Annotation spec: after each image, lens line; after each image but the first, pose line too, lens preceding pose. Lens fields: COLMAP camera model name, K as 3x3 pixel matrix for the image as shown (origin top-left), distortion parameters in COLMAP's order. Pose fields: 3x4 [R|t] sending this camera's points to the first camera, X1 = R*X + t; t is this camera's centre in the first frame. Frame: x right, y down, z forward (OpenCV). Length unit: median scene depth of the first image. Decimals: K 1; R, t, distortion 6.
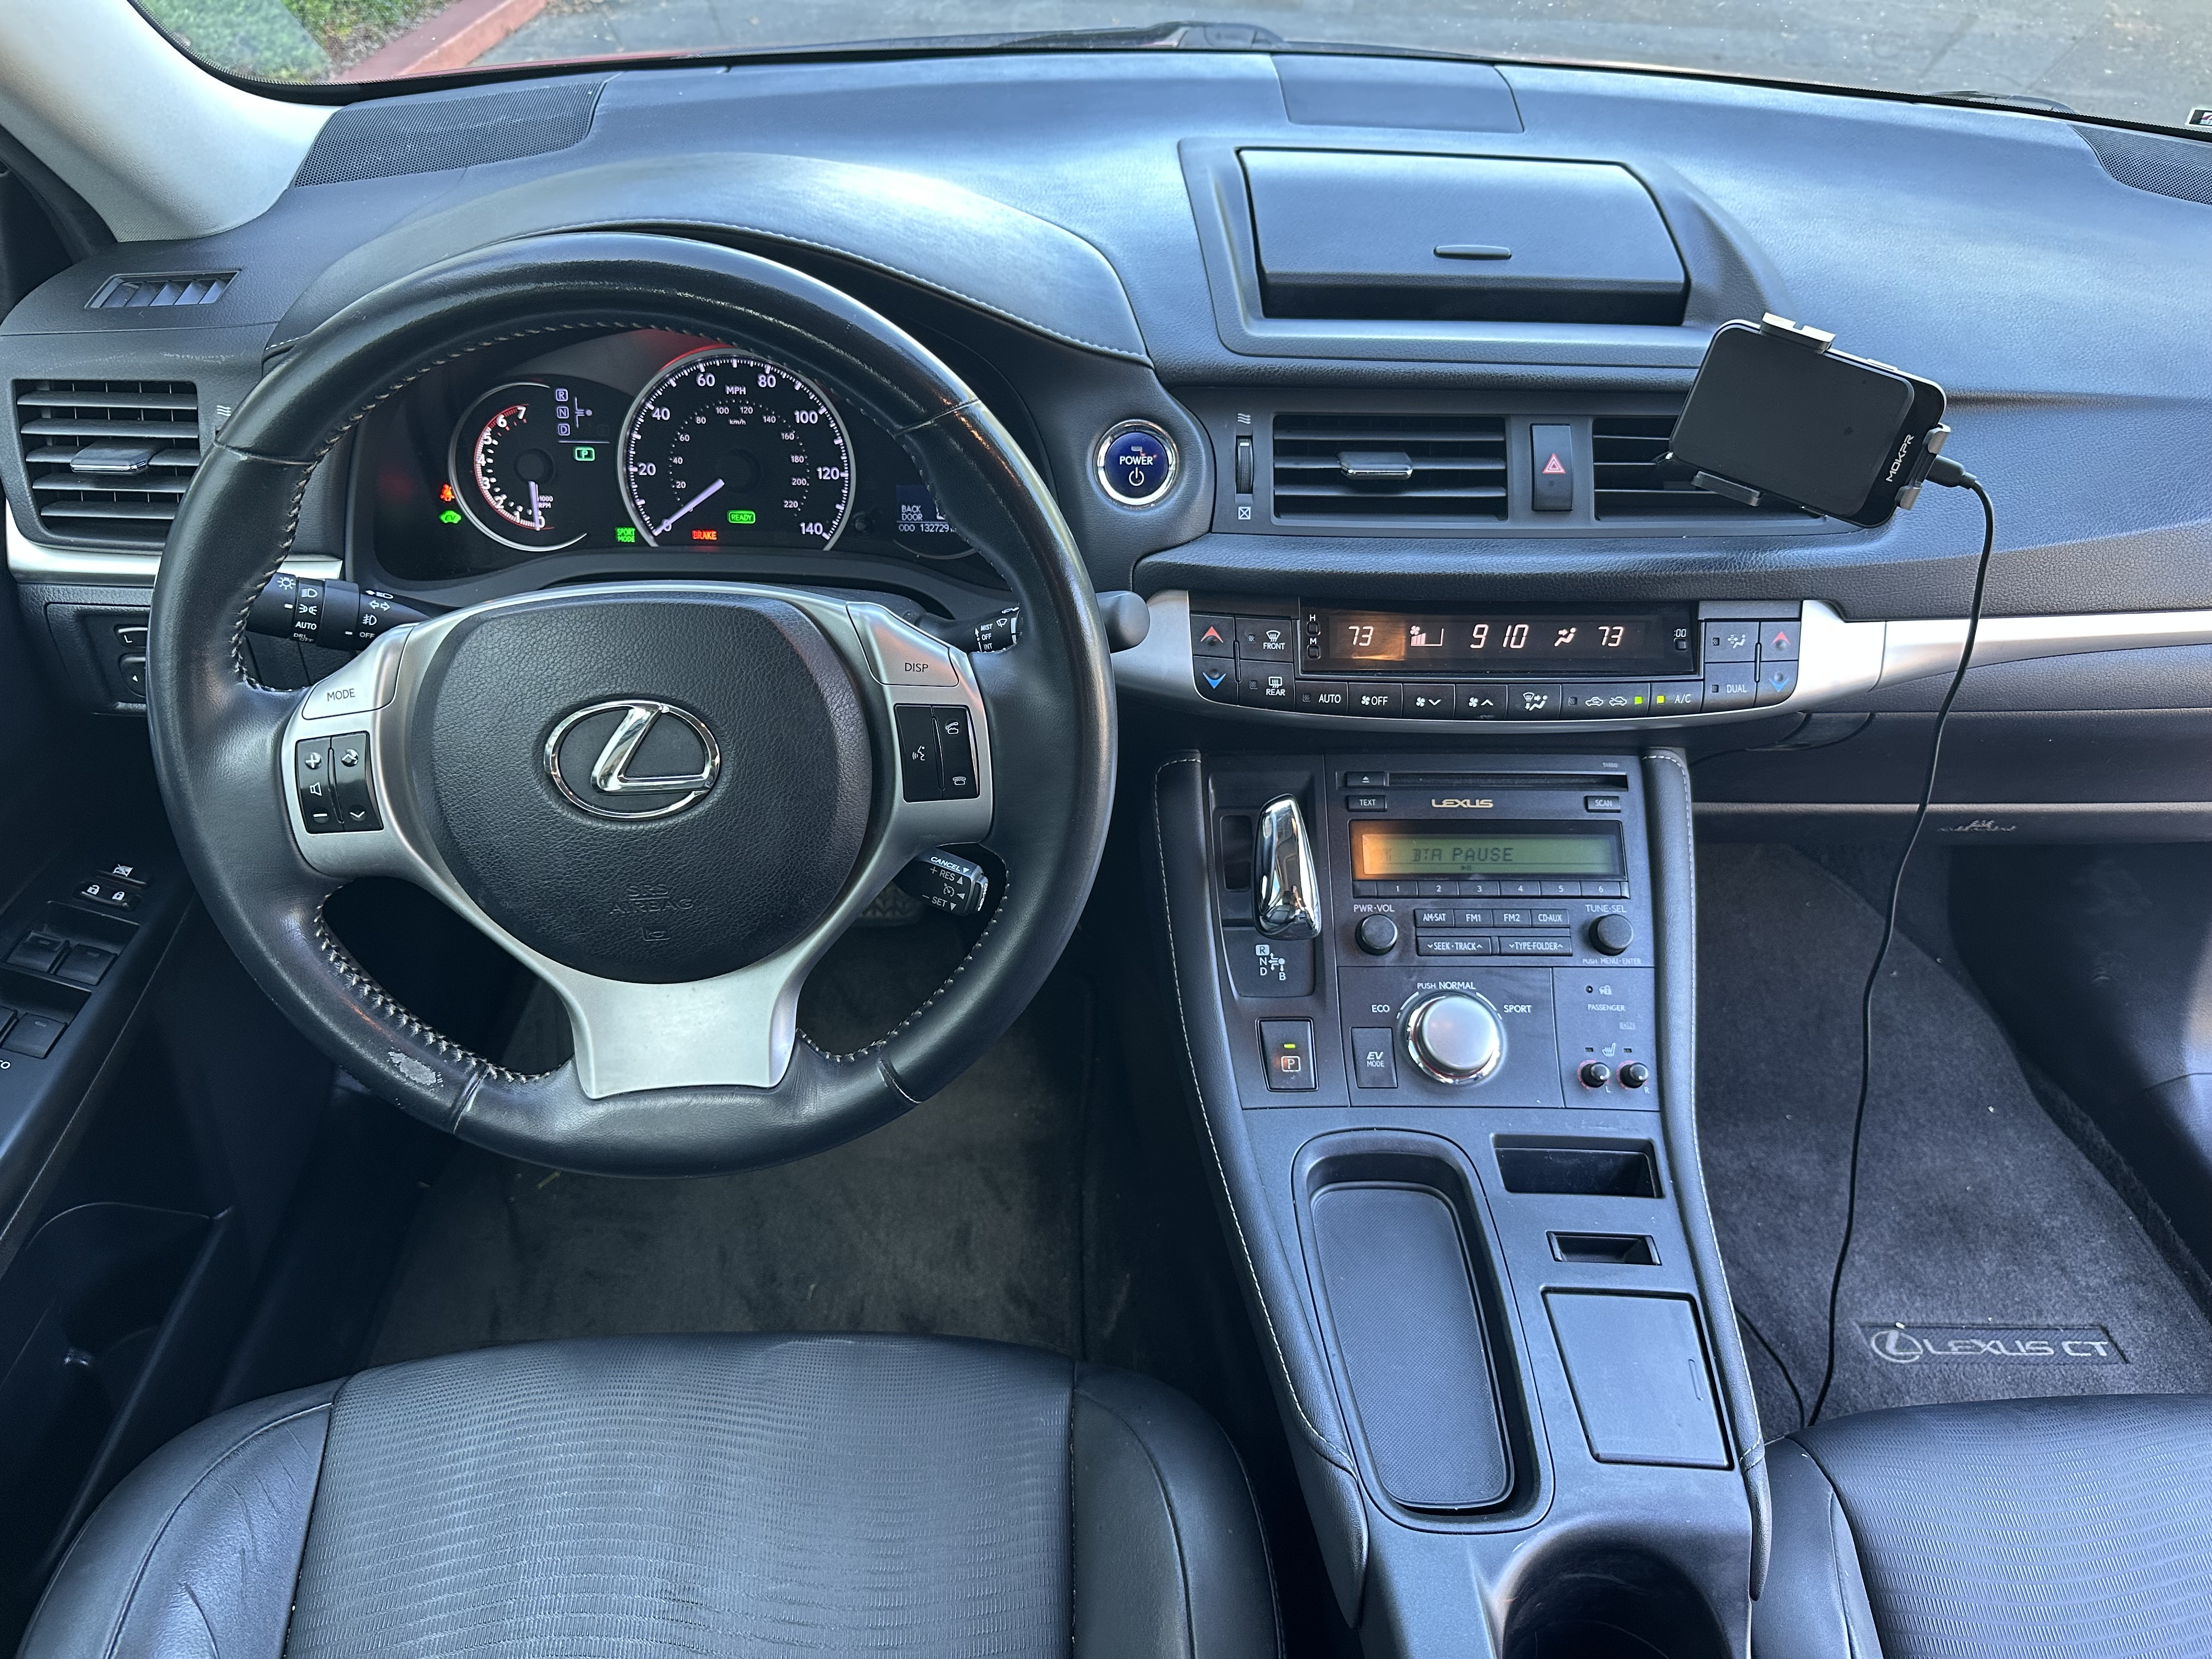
lens RADIAL K [[1550.5, 0, 1106.0], [0, 1550.5, 829.5], [0, 0, 1]] dist [0.064296, -0.105724]
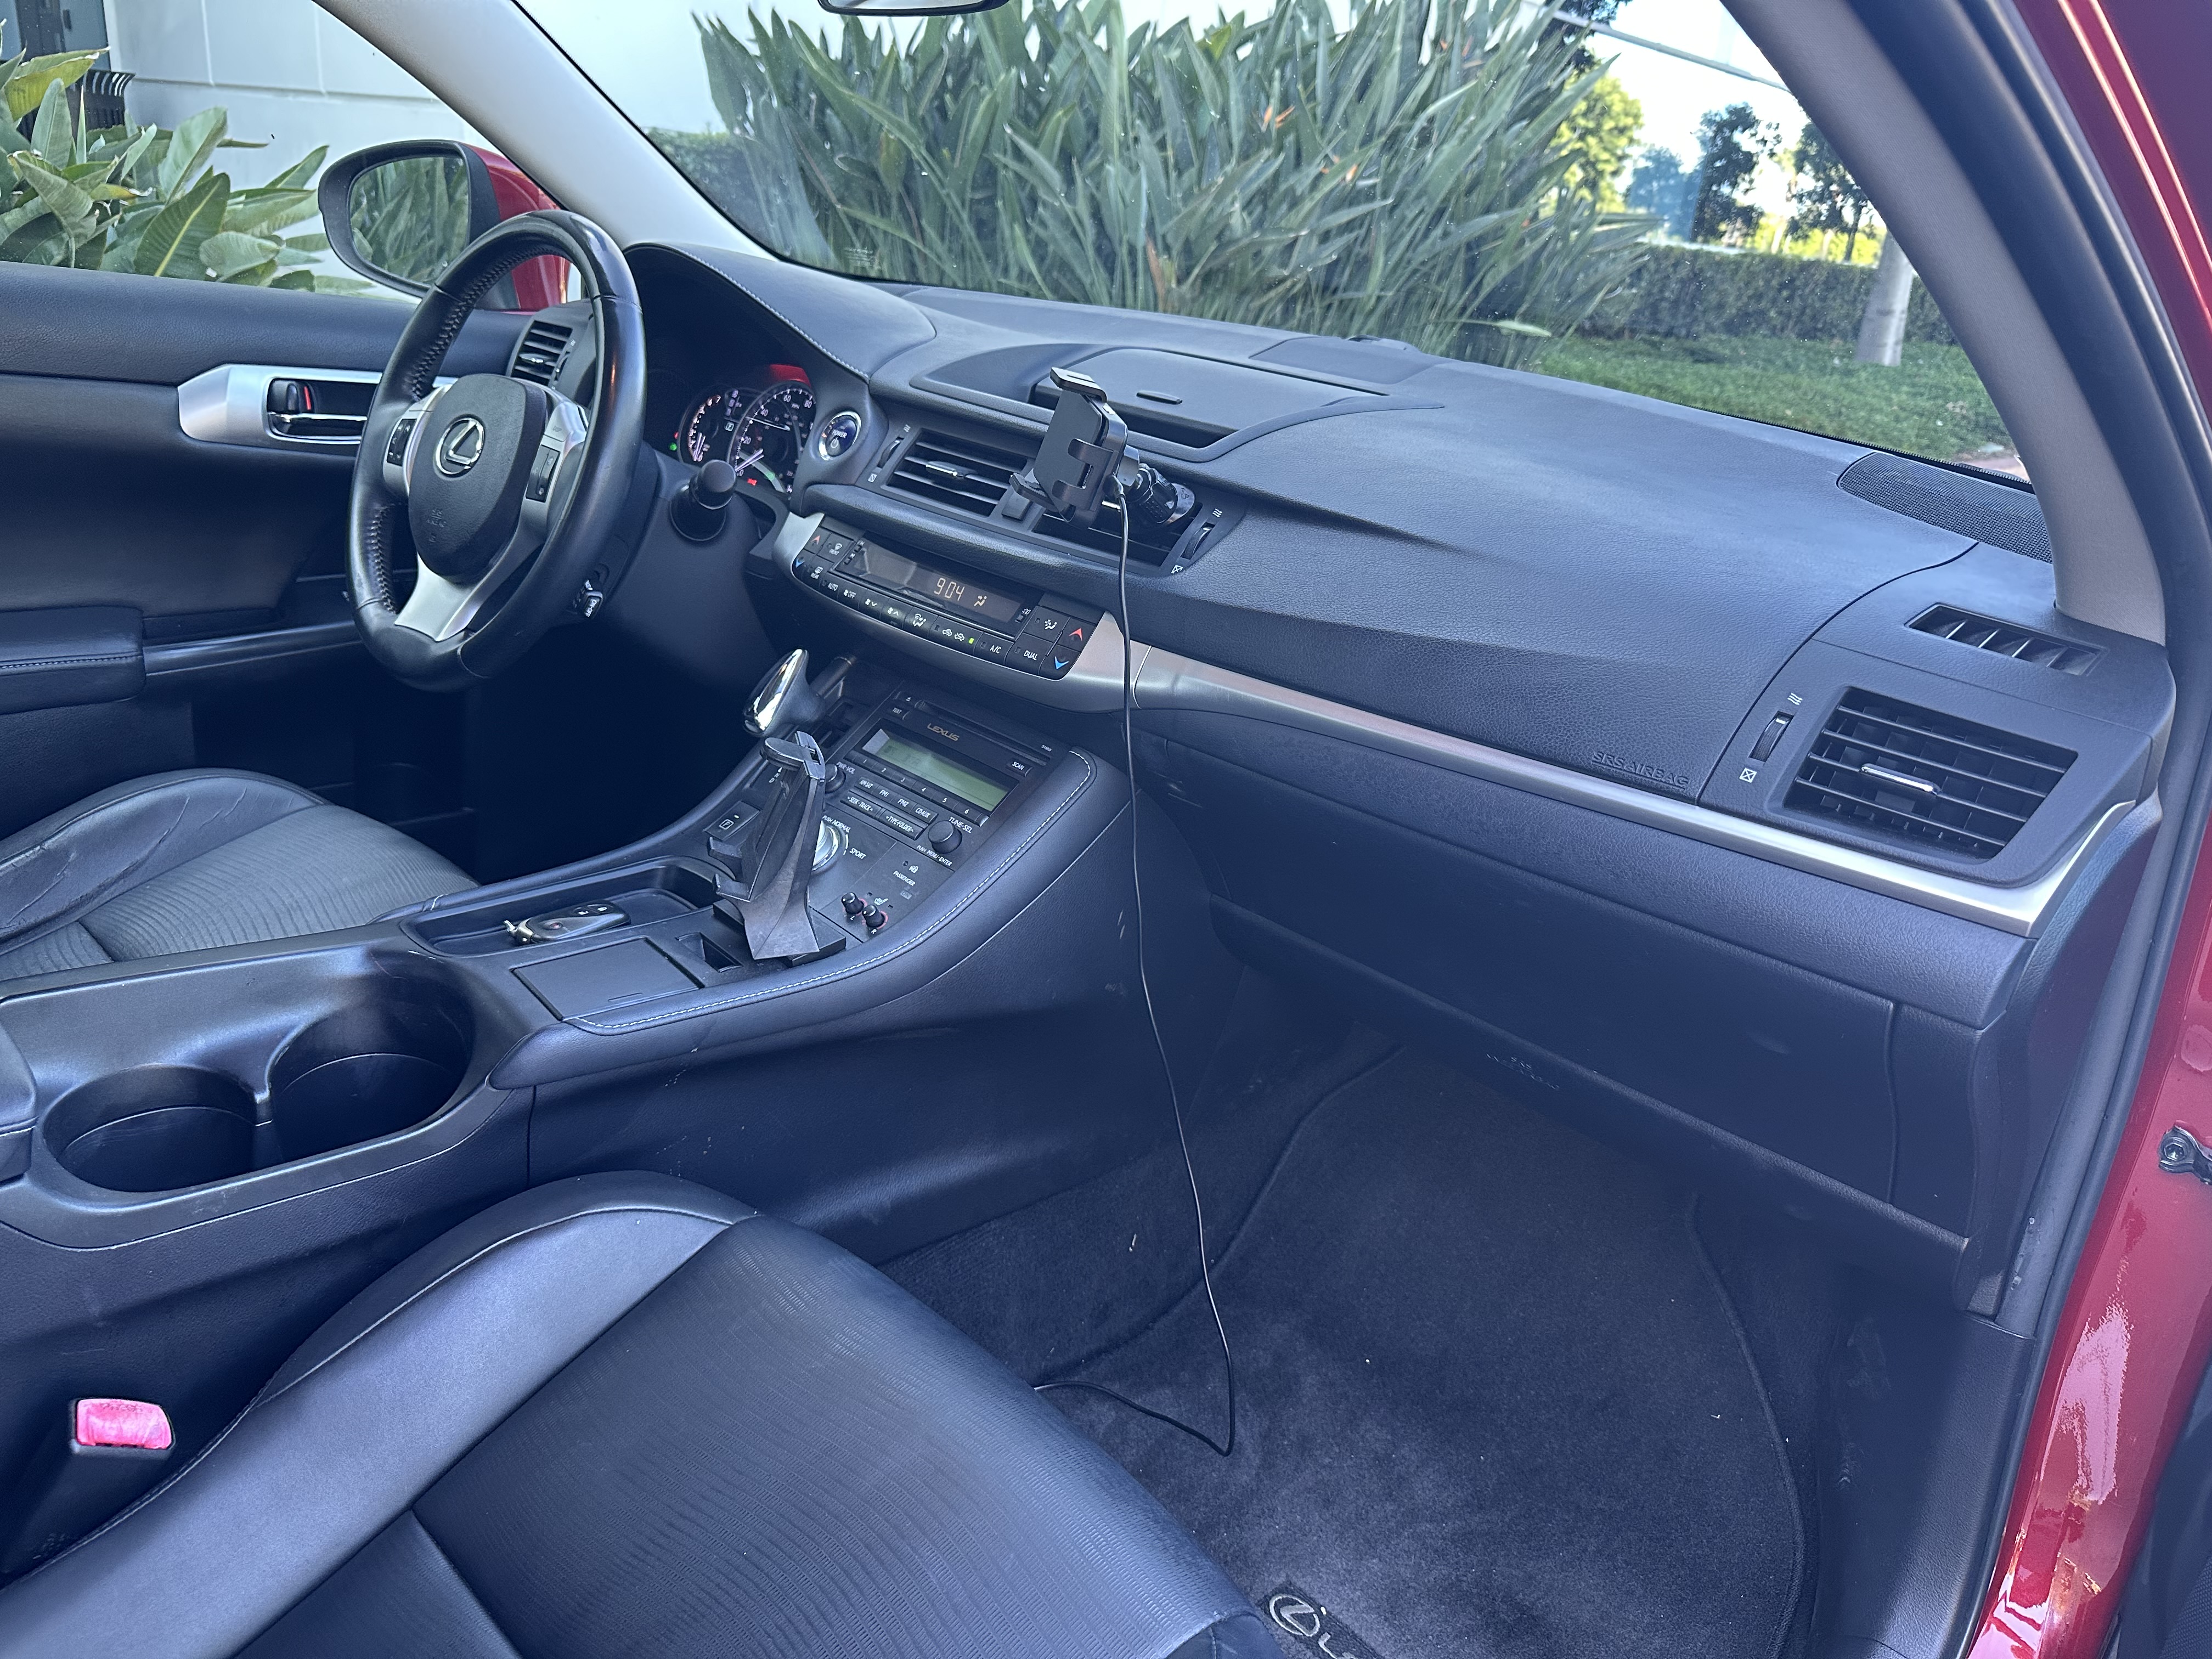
lens RADIAL K [[1550.5, 0, 1106.0], [0, 1550.5, 829.5], [0, 0, 1]] dist [0.064296, -0.105724]
pose [[0.699637, 0.309075, -0.644190, 1.254156], [-0.497255, 0.858055, -0.128370, 0.162190], [0.513075, 0.410139, 0.754016, 0.100320]]
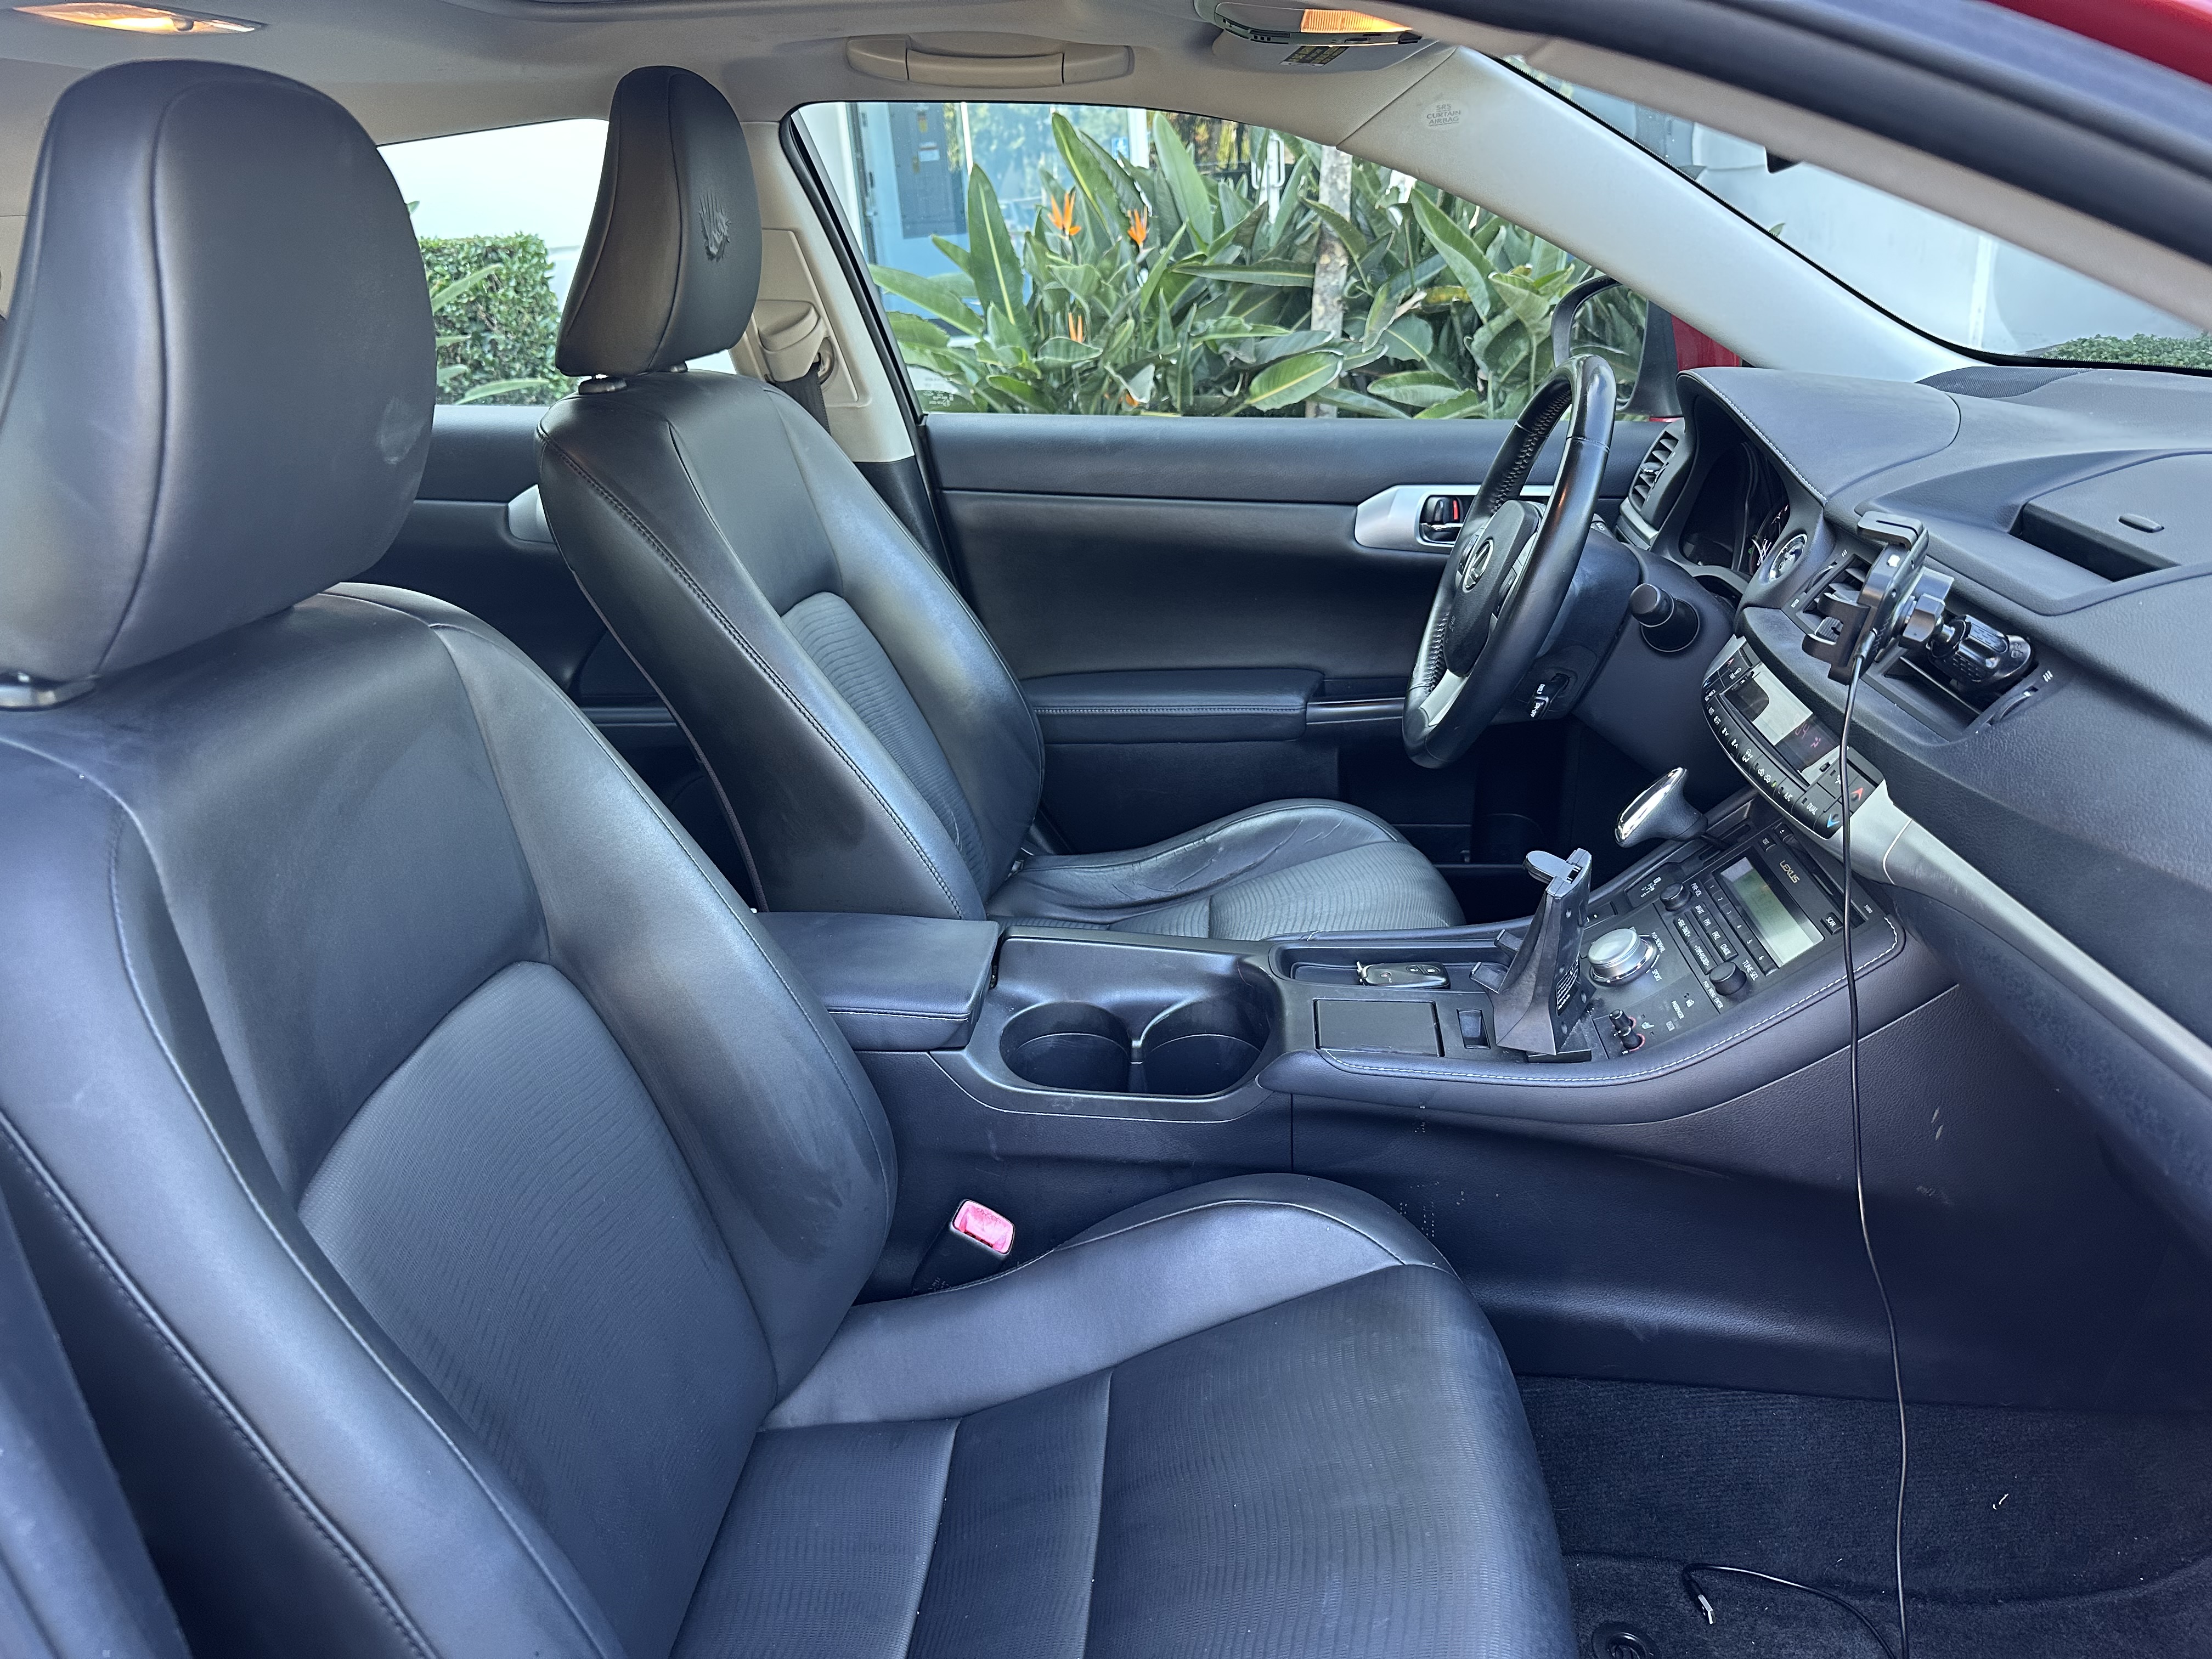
lens RADIAL K [[1550.5, 0, 1106.0], [0, 1550.5, 829.5], [0, 0, 1]] dist [0.064296, -0.105724]
pose [[-0.123381, 0.352122, -0.927786, 1.530633], [-0.547218, 0.755796, 0.359618, -0.205018], [0.827846, 0.552071, 0.099437, 0.397584]]
